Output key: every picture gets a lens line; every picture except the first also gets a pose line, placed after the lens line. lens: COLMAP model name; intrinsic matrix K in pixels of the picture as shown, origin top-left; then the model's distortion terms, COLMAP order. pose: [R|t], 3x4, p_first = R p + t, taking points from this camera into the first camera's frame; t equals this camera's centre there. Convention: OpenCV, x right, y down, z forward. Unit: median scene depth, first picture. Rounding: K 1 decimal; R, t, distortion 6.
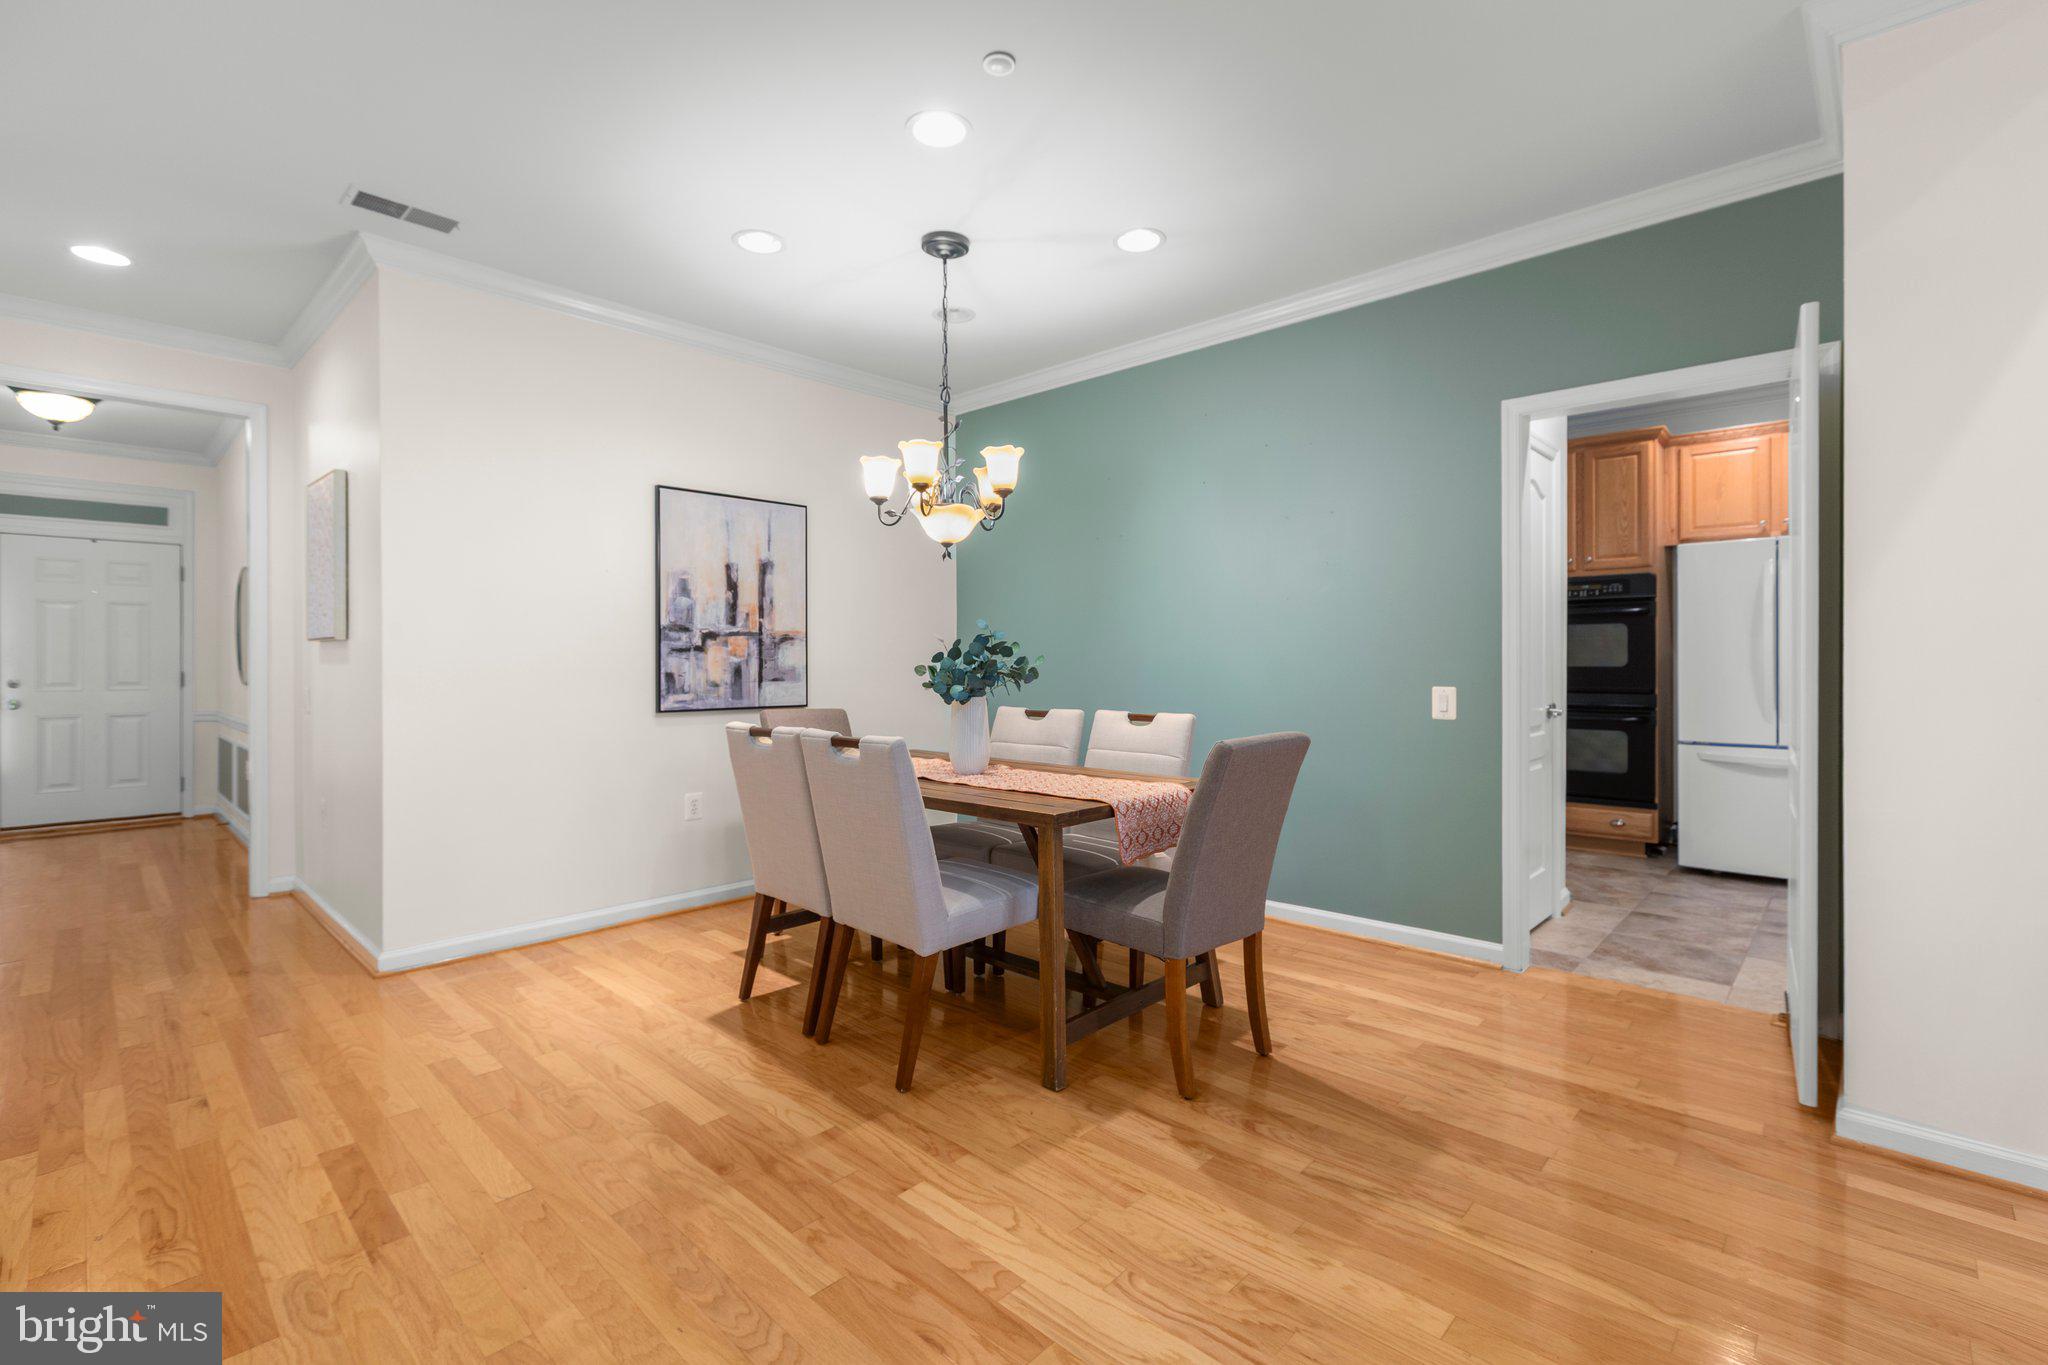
lens RADIAL K [[905.3, 0, 985.6], [0, 905.3, 660.5], [0, 0, 1]] dist [-0.004159, 0.002357]
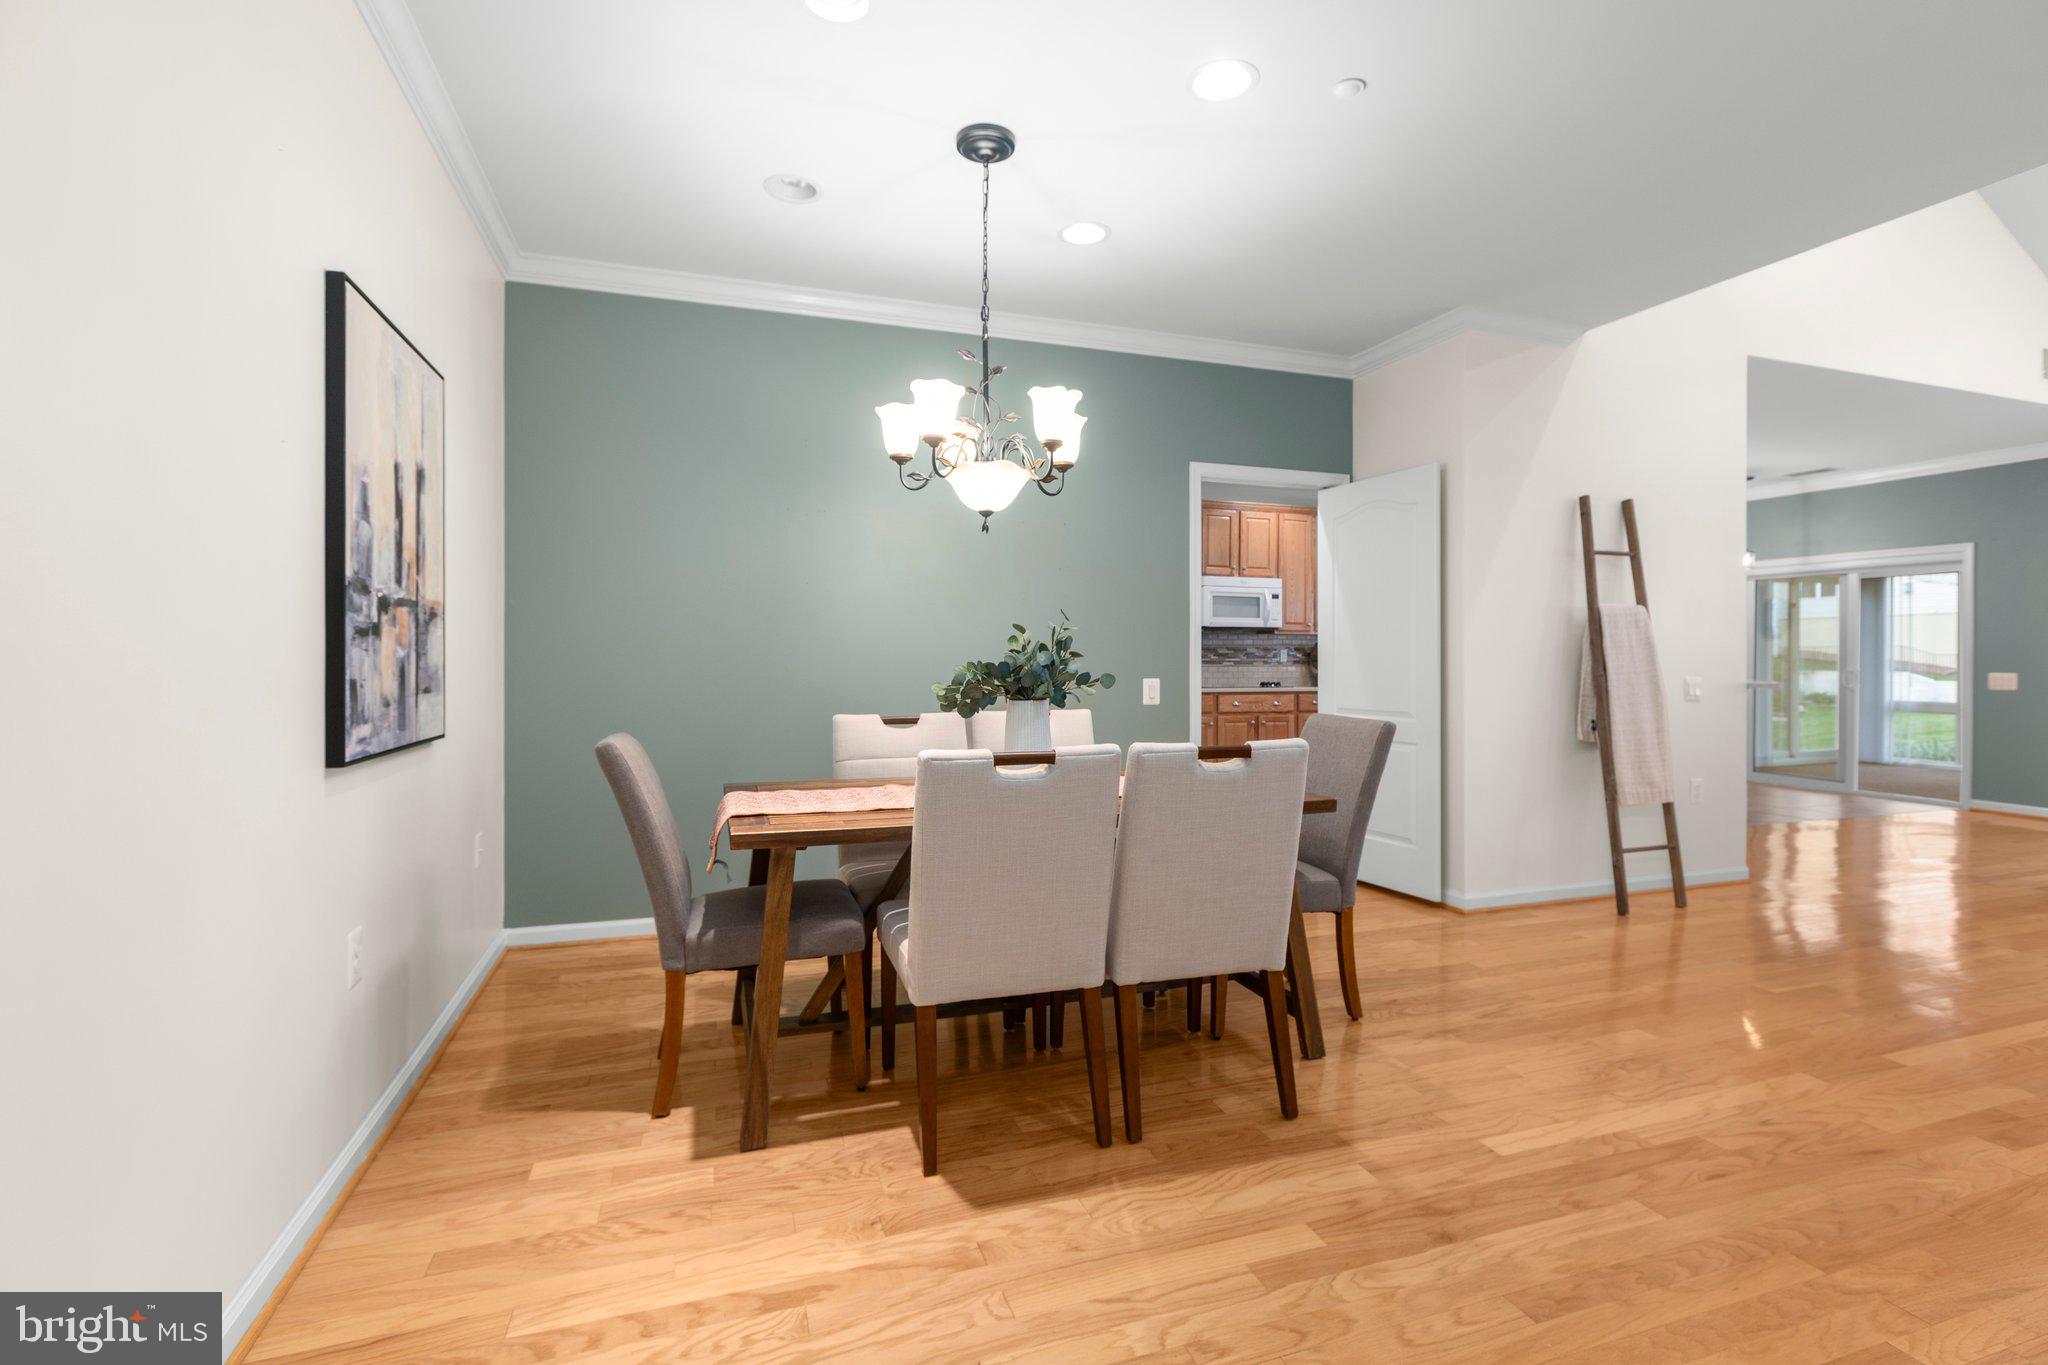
lens RADIAL K [[967.5, 0, 1022.8], [0, 967.5, 668.7], [0, 0, 1]] dist [-0.006095, 0.000149]
pose [[0.443155, -0.009530, 0.896394, -1.005730], [-0.005733, 0.999893, 0.013464, -0.002509], [-0.896427, -0.011106, 0.443053, 0.734349]]
